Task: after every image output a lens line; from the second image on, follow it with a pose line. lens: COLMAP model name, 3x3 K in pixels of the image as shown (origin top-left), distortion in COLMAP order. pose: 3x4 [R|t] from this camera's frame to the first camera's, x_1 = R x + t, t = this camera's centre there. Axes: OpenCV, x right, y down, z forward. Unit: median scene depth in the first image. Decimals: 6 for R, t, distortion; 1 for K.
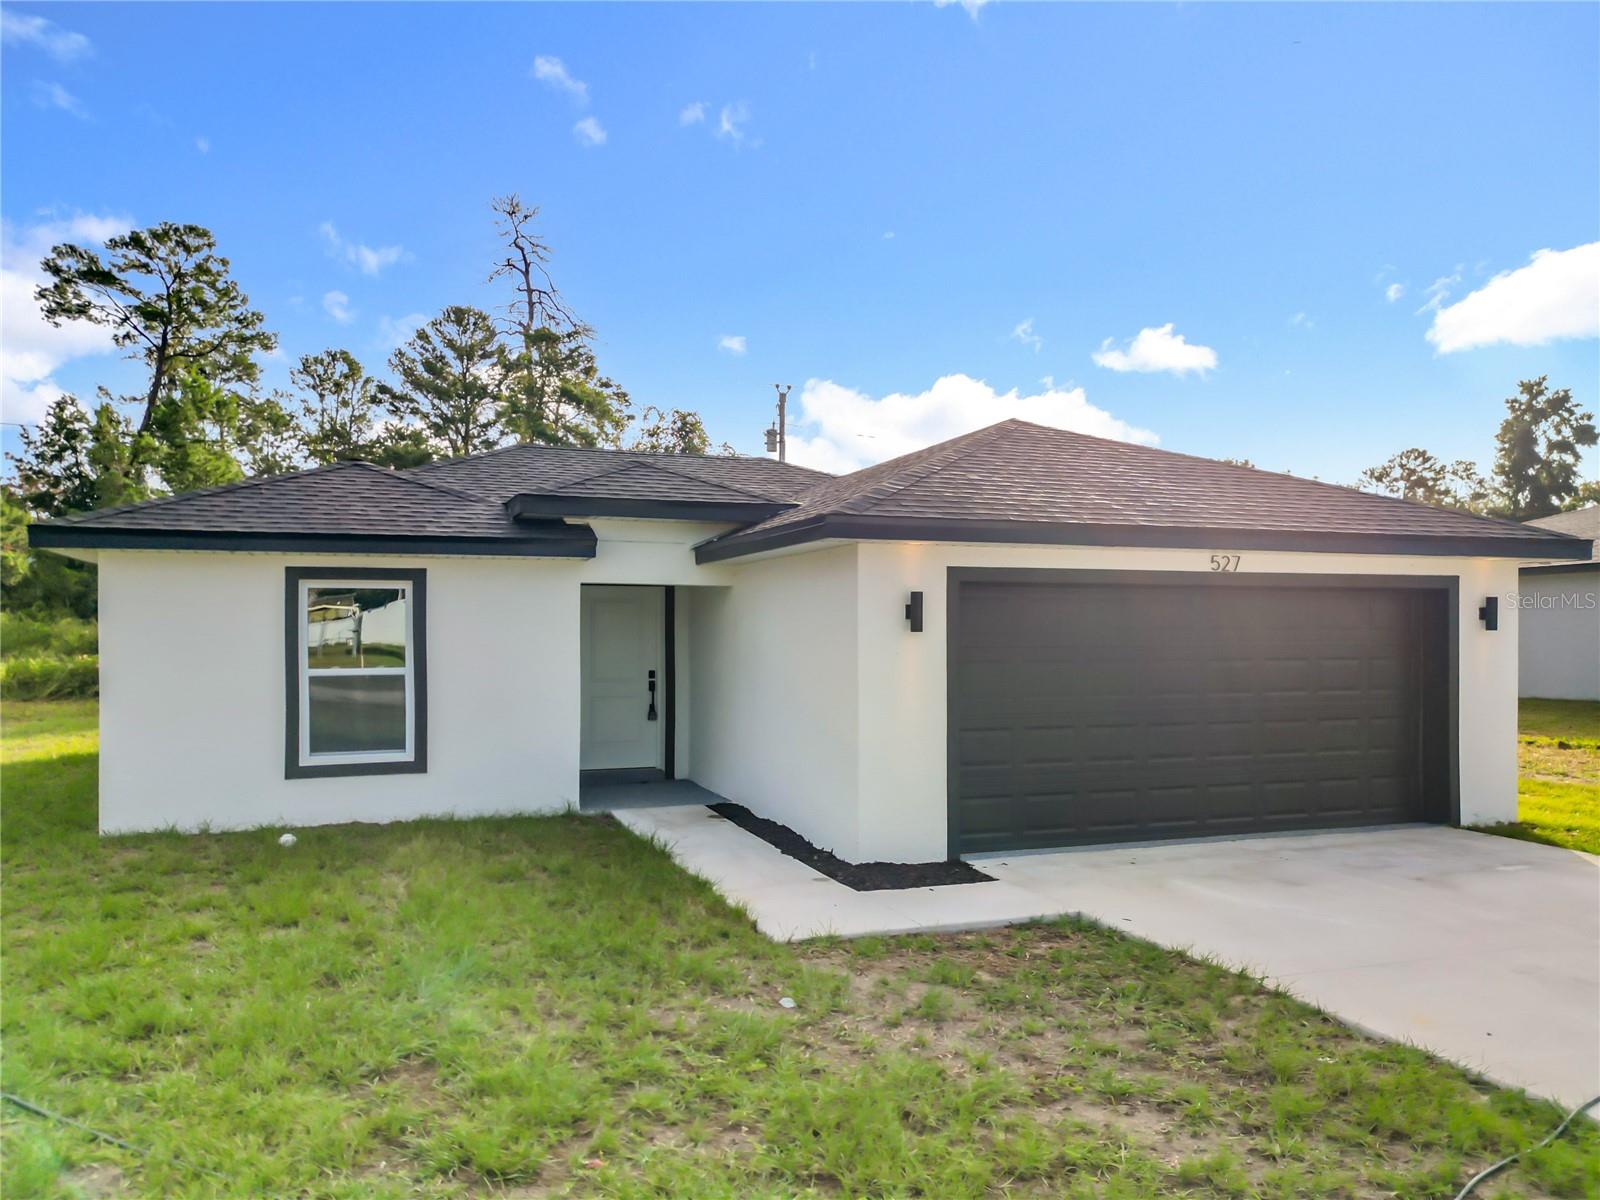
lens RADIAL K [[1140.5, 0, 789.6], [0, 1140.5, 593.2], [0, 0, 1]] dist [0.073921, -0.076453]
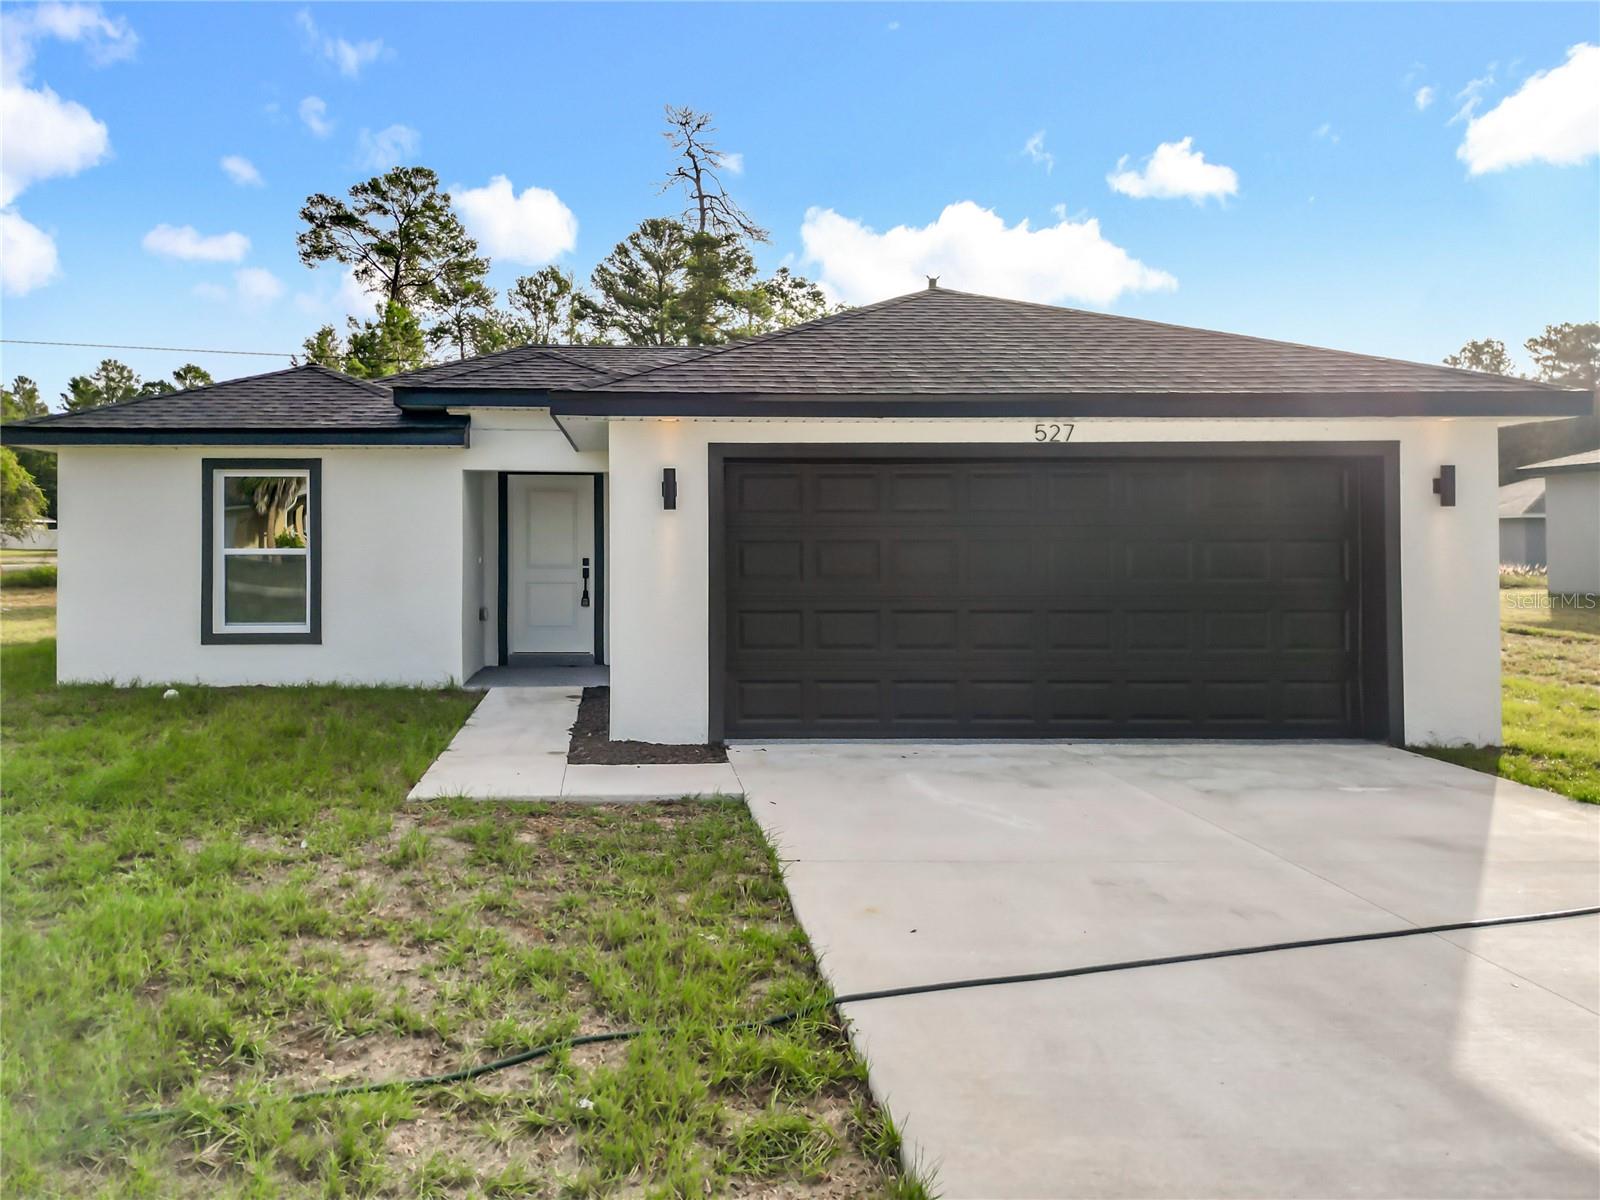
lens RADIAL K [[1195.9, 0, 800.2], [0, 1195.9, 507.3], [0, 0, 1]] dist [0.083304, -0.106851]
pose [[0.946802, -0.009312, -0.321681, 0.205545], [0.009588, 0.999954, -0.000725, 0.012857], [0.321673, -0.002398, 0.946848, 0.021968]]
